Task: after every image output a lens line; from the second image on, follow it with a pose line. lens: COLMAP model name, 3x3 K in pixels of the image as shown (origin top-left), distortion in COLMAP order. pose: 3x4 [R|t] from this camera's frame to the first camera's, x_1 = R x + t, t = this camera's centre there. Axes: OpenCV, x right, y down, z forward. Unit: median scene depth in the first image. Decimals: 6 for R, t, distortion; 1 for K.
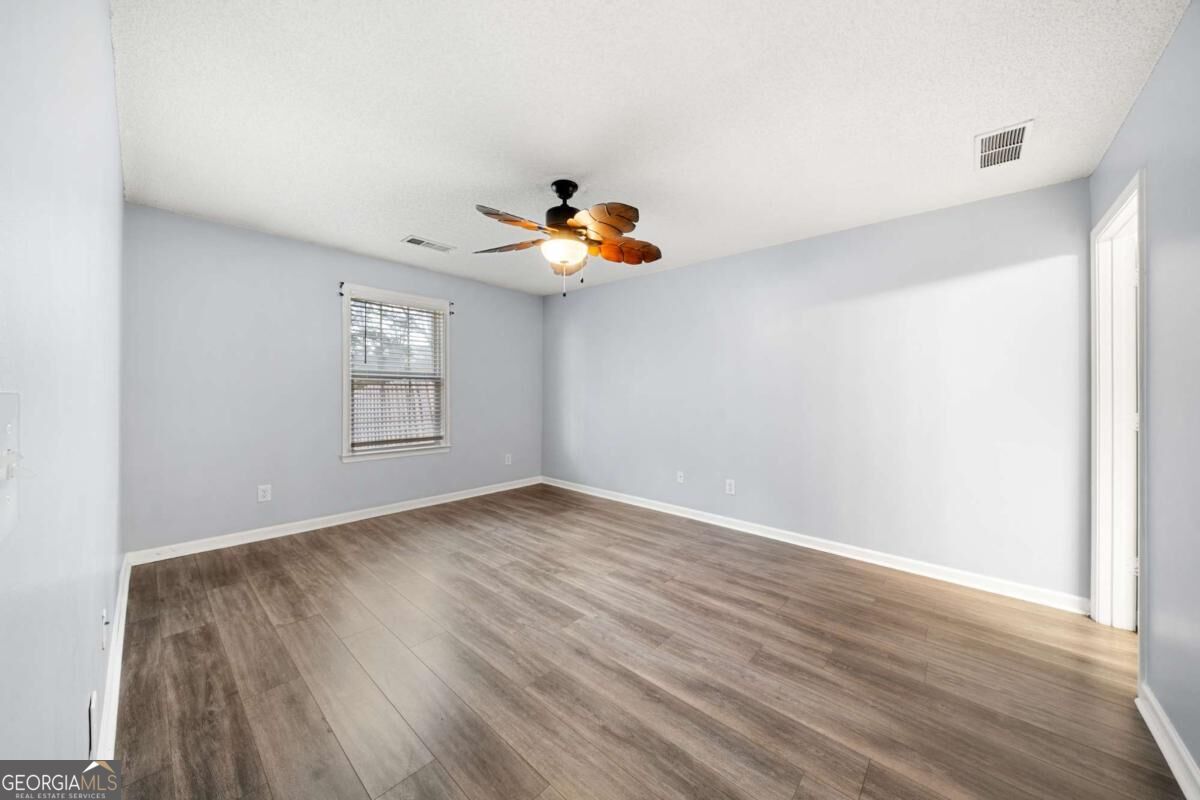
lens RADIAL K [[411.9, 0, 595.1], [0, 411.9, 393.7], [0, 0, 1]] dist [-0.004044, 0.000126]
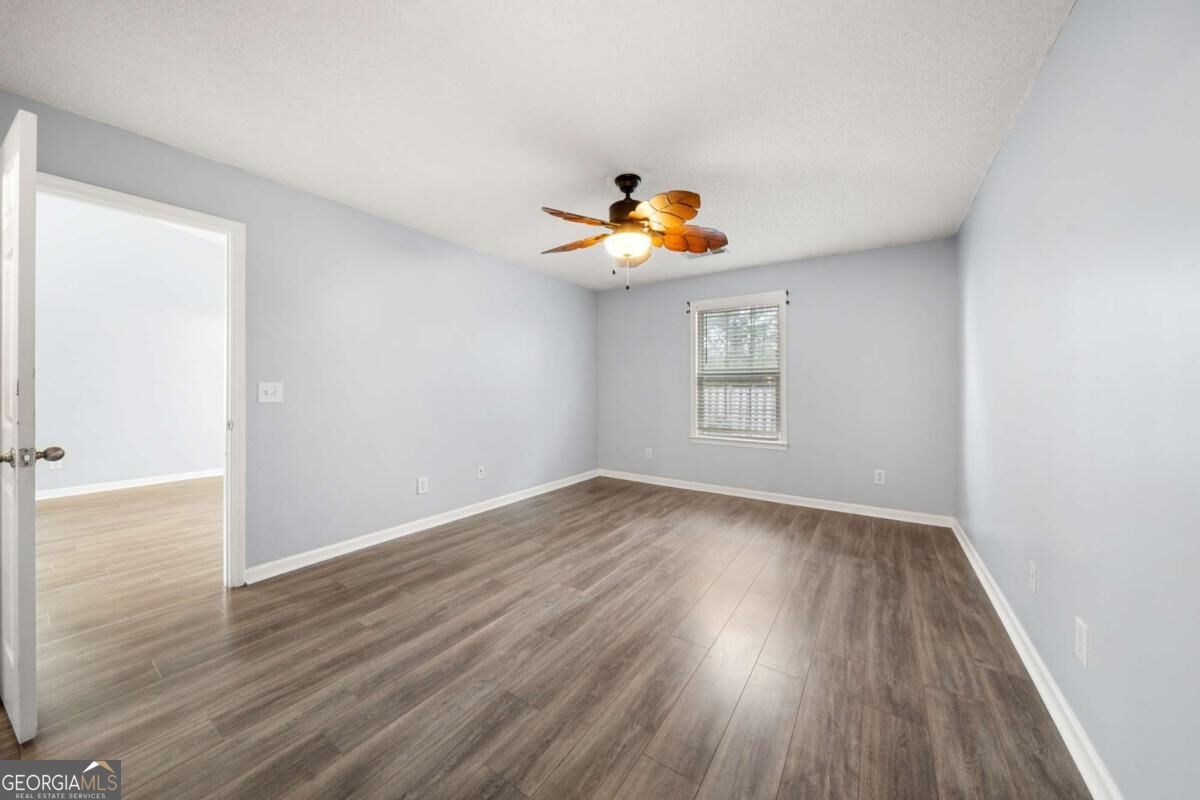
lens RADIAL K [[411.9, 0, 596.1], [0, 411.9, 394.4], [0, 0, 1]] dist [-0.004044, 0.000126]
pose [[0.141939, 0.006835, -0.989852, 1.133578], [-0.007441, 0.999955, 0.005837, 0.022793], [0.989847, 0.006537, 0.141983, 0.961173]]
